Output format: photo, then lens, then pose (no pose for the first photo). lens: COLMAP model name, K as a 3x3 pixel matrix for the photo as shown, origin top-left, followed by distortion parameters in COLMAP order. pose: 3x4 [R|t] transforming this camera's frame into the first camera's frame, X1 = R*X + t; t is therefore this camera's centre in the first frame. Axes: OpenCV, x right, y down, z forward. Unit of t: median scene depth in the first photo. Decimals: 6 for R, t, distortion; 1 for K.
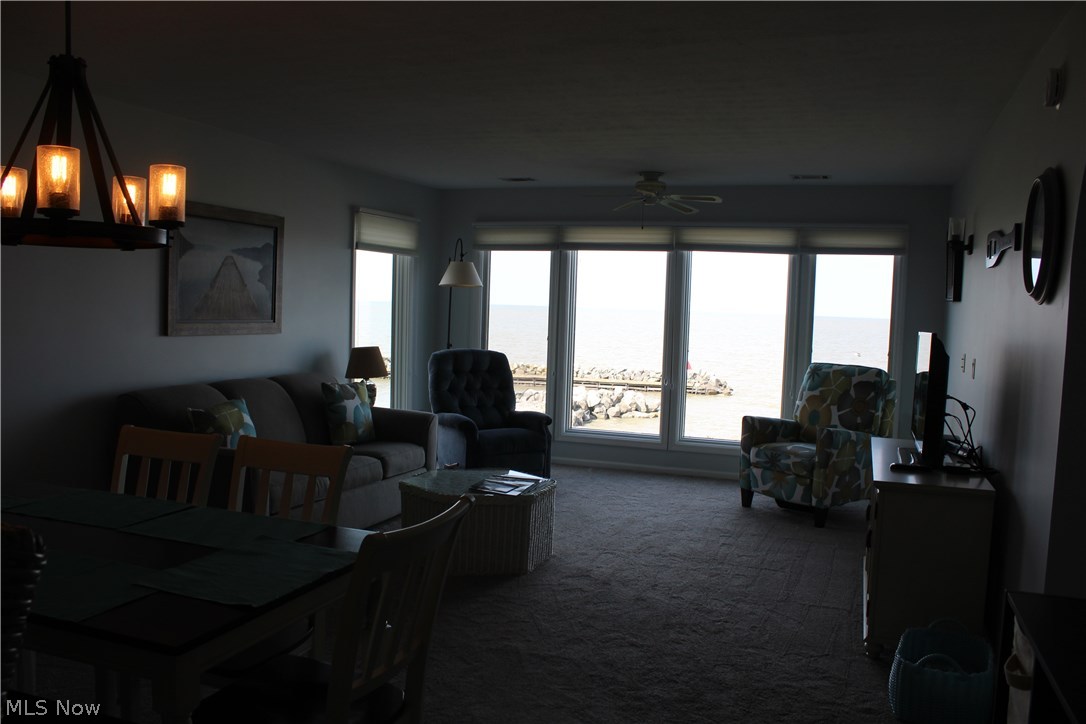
lens RADIAL K [[906.6, 0, 545.5], [0, 906.6, 365.8], [0, 0, 1]] dist [-0.155463, 0.116453]
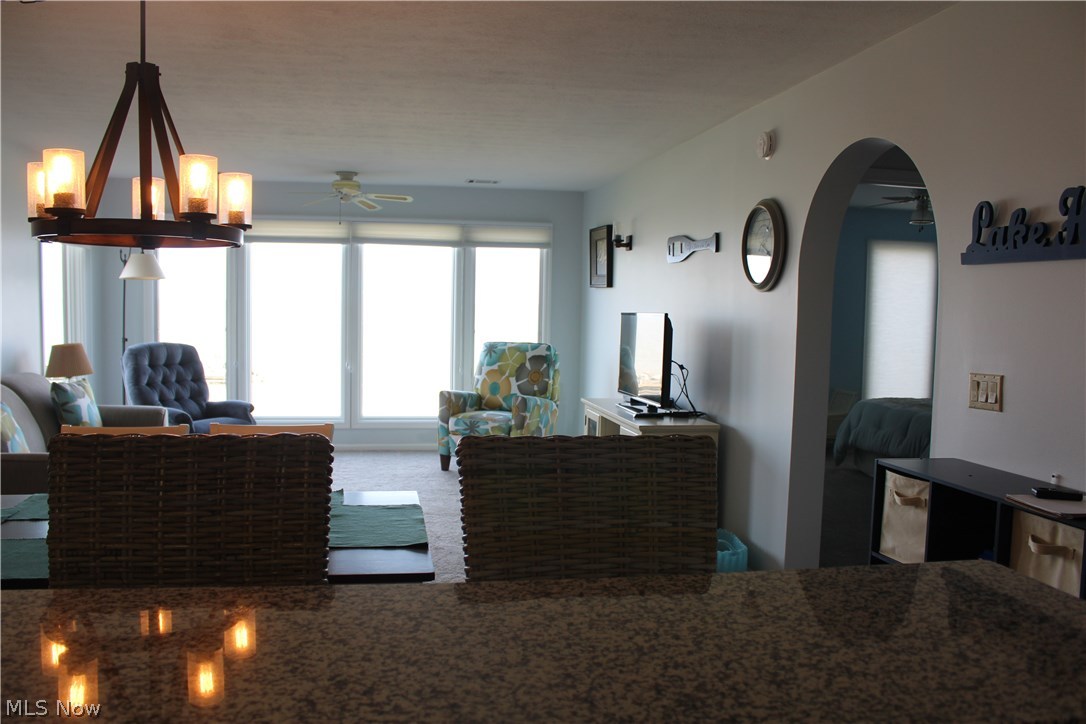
lens RADIAL K [[906.6, 0, 534.7], [0, 906.6, 366.3], [0, 0, 1]] dist [-0.155463, 0.116453]
pose [[0.862419, -0.050933, 0.503627, -0.248014], [0.042650, 0.998699, 0.027965, -0.002042], [-0.504396, -0.002638, 0.863469, -0.046942]]
